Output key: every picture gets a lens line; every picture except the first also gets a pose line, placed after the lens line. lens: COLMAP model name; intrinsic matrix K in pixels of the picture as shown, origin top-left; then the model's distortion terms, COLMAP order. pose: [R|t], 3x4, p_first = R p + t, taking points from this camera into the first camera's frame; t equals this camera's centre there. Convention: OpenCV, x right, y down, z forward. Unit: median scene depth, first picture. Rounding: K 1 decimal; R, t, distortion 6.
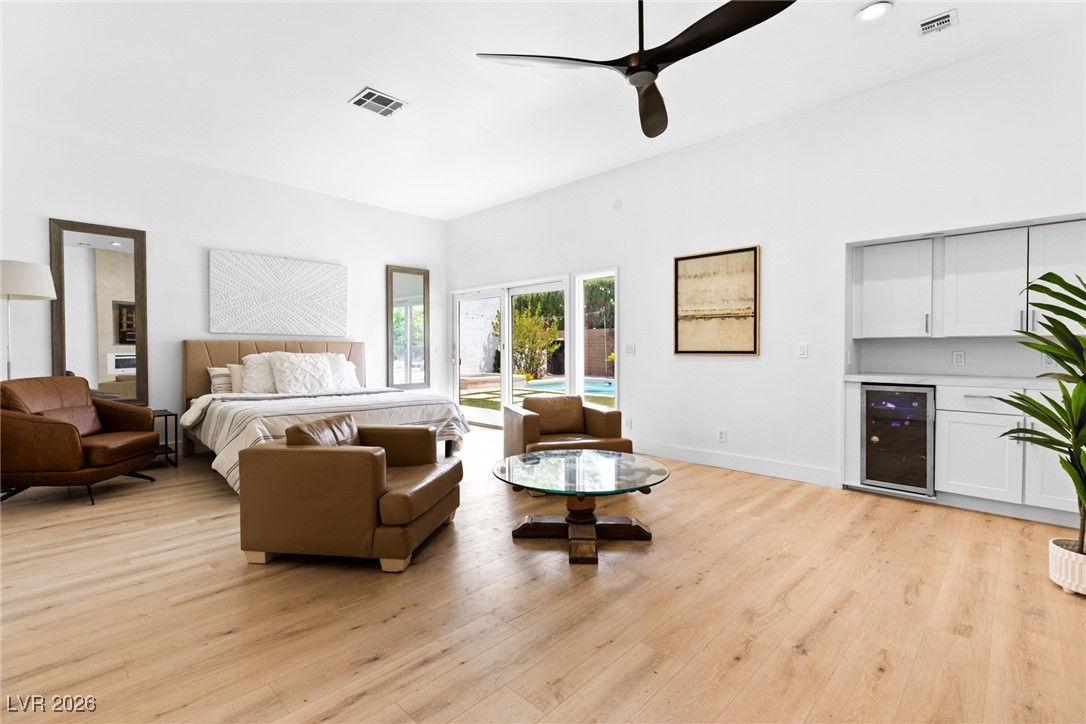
lens RADIAL K [[488.8, 0, 542.5], [0, 488.8, 355.3], [0, 0, 1]] dist [0.002518, 0.000245]
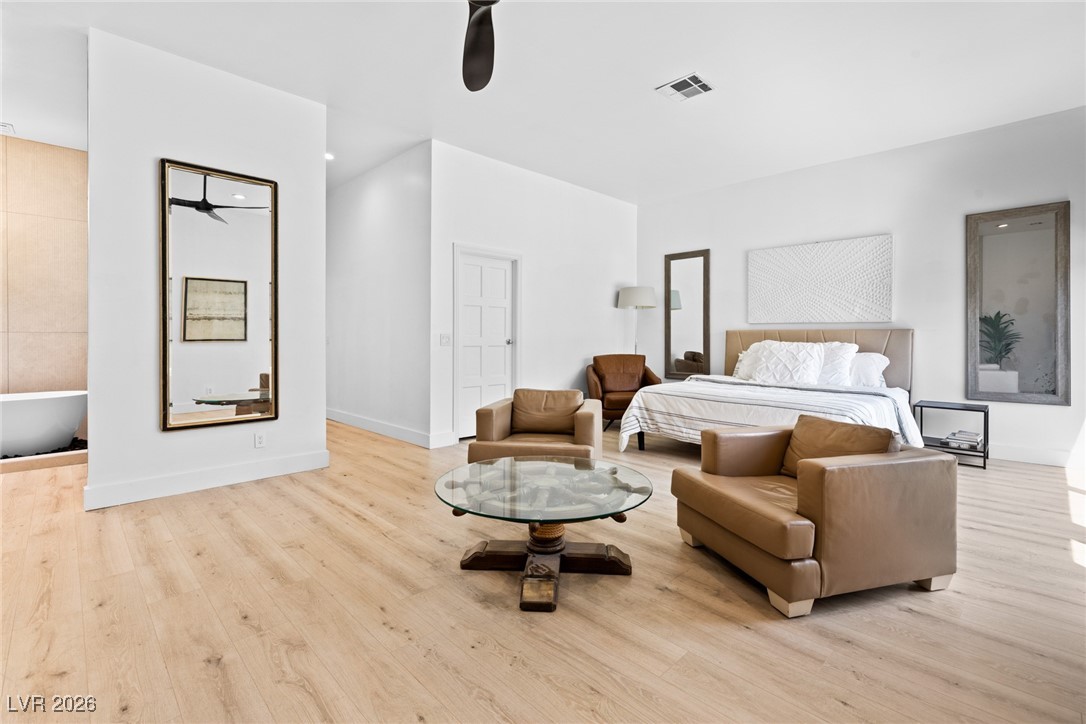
lens RADIAL K [[487.5, 0, 546.6], [0, 487.5, 336.9], [0, 0, 1]] dist [0.004223, 0.000447]
pose [[-0.017726, -0.001243, -0.999842, 0.564392], [-0.013536, 0.999908, -0.001003, -0.008091], [0.999751, 0.013516, -0.017741, 0.640001]]
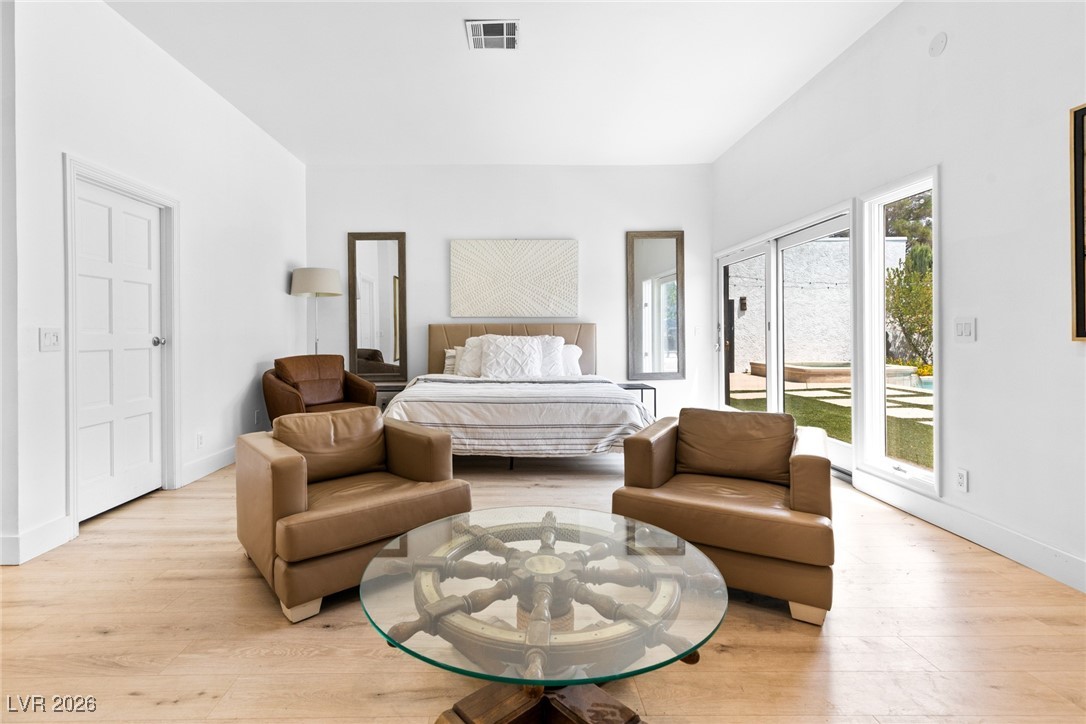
lens RADIAL K [[508.4, 0, 511.0], [0, 508.4, 332.6], [0, 0, 1]] dist [0.003183, 0.000433]
pose [[0.697365, -0.004499, -0.716702, 0.259854], [-0.001231, 0.999971, -0.007475, -0.003876], [0.716715, 0.006095, 0.697340, 0.363477]]
